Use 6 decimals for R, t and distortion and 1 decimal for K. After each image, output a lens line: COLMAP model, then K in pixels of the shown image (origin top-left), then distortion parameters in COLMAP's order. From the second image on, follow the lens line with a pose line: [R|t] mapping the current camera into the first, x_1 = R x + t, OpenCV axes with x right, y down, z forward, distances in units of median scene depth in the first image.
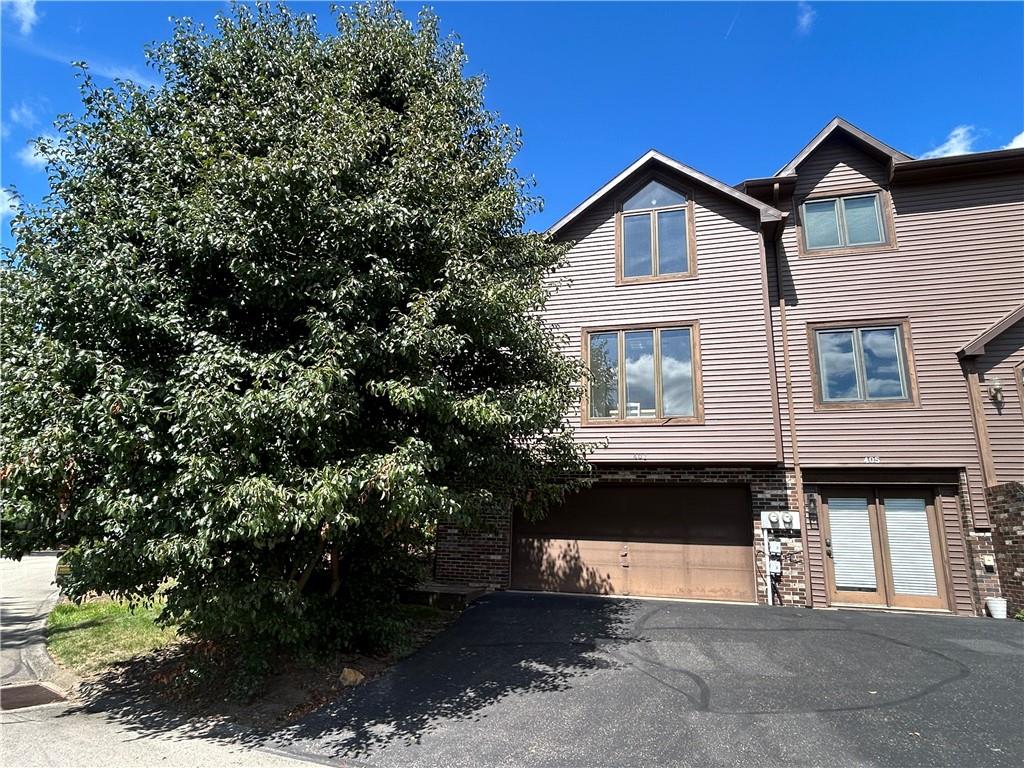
lens RADIAL K [[605.7, 0, 512.0], [0, 605.7, 384.0], [0, 0, 1]] dist [0.005801, 0.002724]
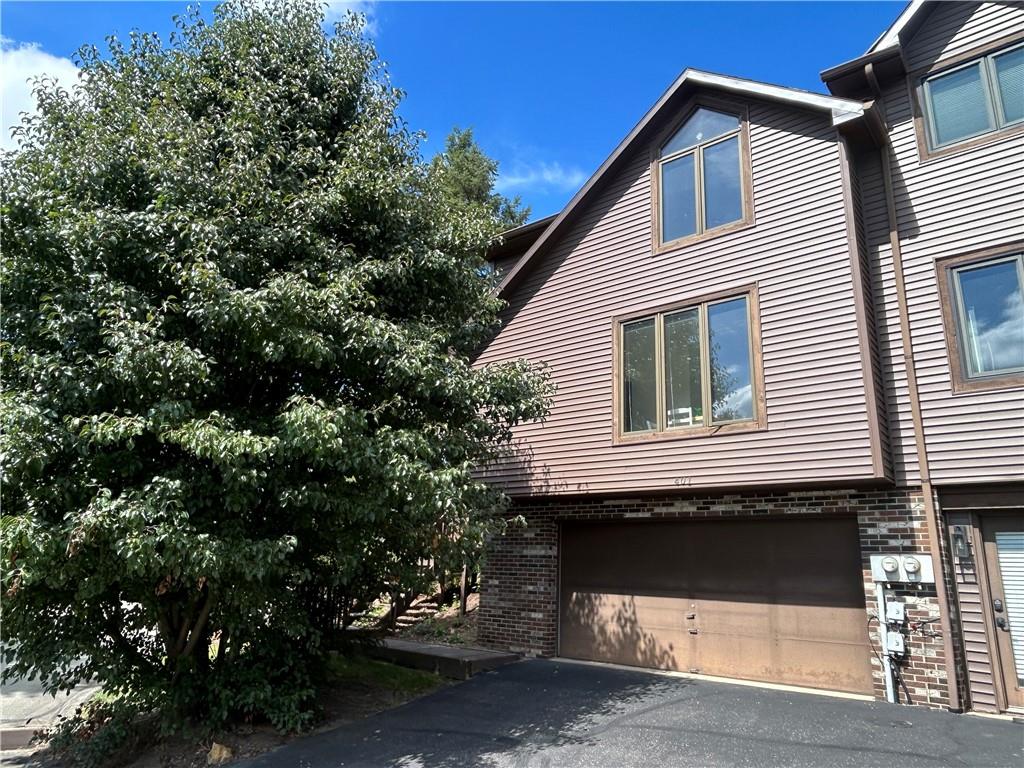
lens RADIAL K [[676.4, 0, 504.3], [0, 676.4, 387.6], [0, 0, 1]] dist [-0.001719, 0.003127]
pose [[0.916945, -0.105831, -0.384724, 0.344181], [0.092996, 0.994314, -0.051874, 0.030617], [0.388026, 0.011788, 0.921573, 0.168661]]
